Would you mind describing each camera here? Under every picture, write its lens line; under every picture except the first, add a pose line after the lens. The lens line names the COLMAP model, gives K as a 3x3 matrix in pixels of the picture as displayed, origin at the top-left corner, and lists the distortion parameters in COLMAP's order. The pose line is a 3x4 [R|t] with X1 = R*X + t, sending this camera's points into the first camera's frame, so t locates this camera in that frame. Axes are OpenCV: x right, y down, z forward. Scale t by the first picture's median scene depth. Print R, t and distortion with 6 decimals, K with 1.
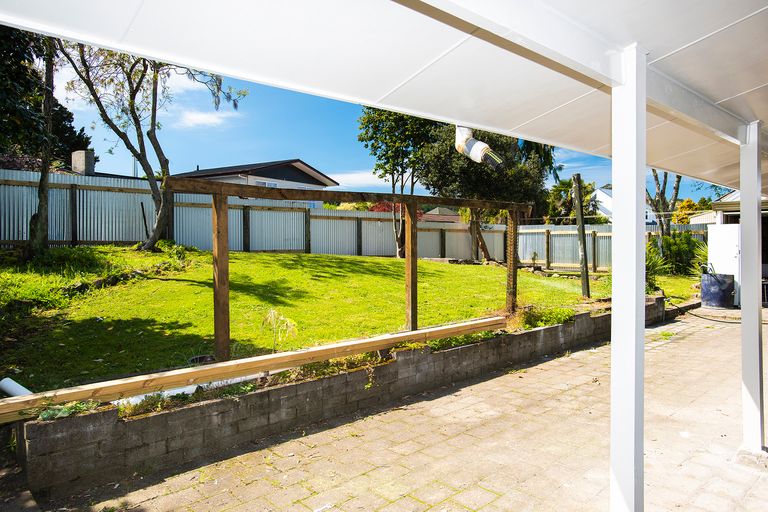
lens RADIAL K [[509.1, 0, 385.1], [0, 509.1, 251.9], [0, 0, 1]] dist [0.011373, 0.001468]
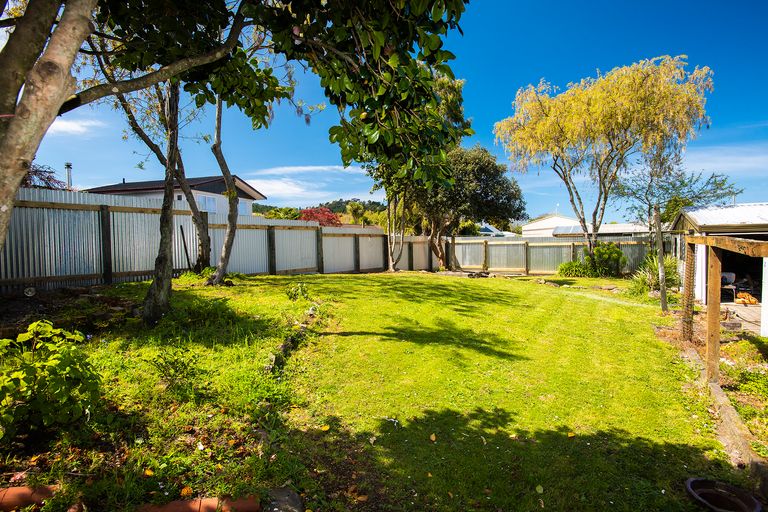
lens RADIAL K [[414.6, 0, 383.1], [0, 414.6, 258.3], [0, 0, 1]] dist [0.000244, 0.000159]
pose [[0.964696, -0.025876, 0.262091, -0.248219], [0.022206, 0.999610, 0.016956, -0.033439], [-0.262428, -0.010537, 0.964894, 0.164574]]
